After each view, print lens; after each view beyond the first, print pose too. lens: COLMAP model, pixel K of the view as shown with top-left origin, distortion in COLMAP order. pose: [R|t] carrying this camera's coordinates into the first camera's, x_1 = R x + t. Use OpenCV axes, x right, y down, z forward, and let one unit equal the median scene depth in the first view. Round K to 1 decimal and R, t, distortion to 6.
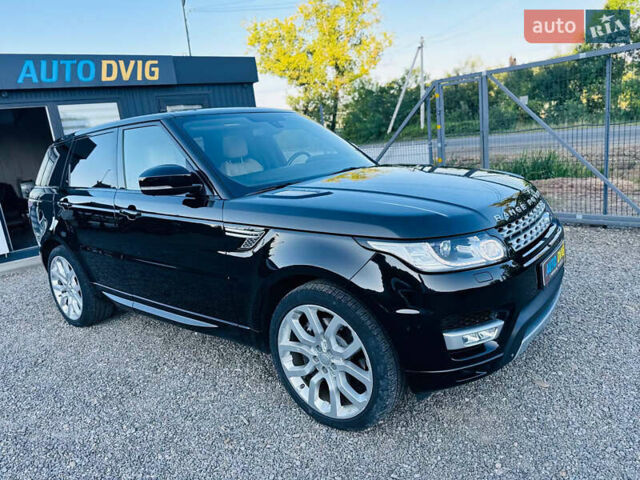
lens RADIAL K [[453.1, 0, 314.4], [0, 453.1, 237.2], [0, 0, 1]] dist [0.038645, -0.045611]
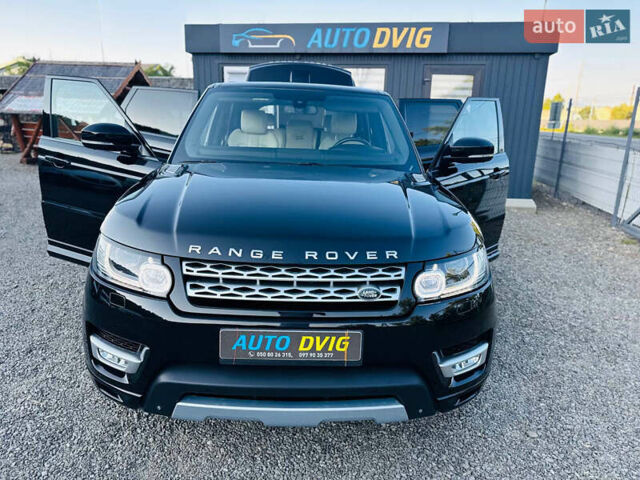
lens RADIAL K [[451.2, 0, 326.3], [0, 451.2, 237.7], [0, 0, 1]] dist [0.040140, -0.056905]
pose [[0.659051, 0.316172, -0.682412, 0.329531], [-0.263405, 0.946911, 0.184330, -0.081313], [0.704464, 0.058268, 0.707344, 0.179179]]
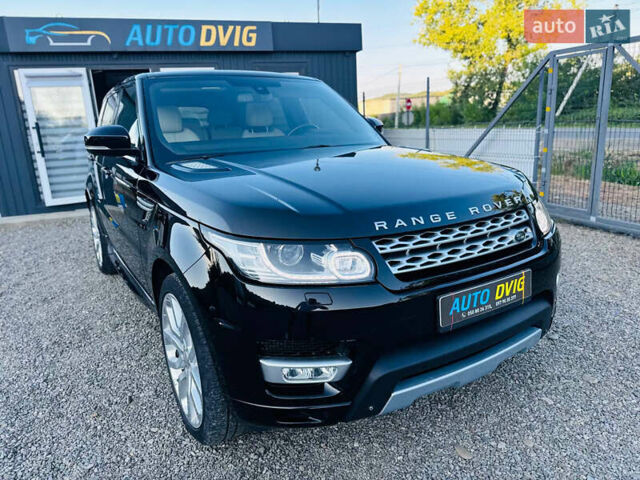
lens RADIAL K [[454.7, 0, 319.0], [0, 454.7, 235.5], [0, 0, 1]] dist [-0.001030, -0.000885]
pose [[0.943280, 0.143572, -0.299350, 0.159984], [-0.128174, 0.989238, 0.070561, -0.019571], [0.306259, -0.028190, 0.951531, 0.077484]]
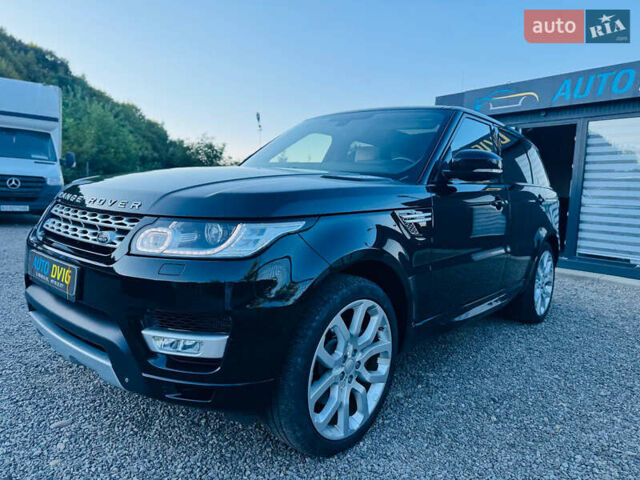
lens RADIAL K [[454.7, 0, 319.0], [0, 454.7, 235.5], [0, 0, 1]] dist [-0.001030, -0.000885]
pose [[-0.043290, 0.199020, -0.979039, 0.425383], [-0.268879, 0.941480, 0.203274, -0.097322], [0.962201, 0.272043, 0.012755, 0.473885]]
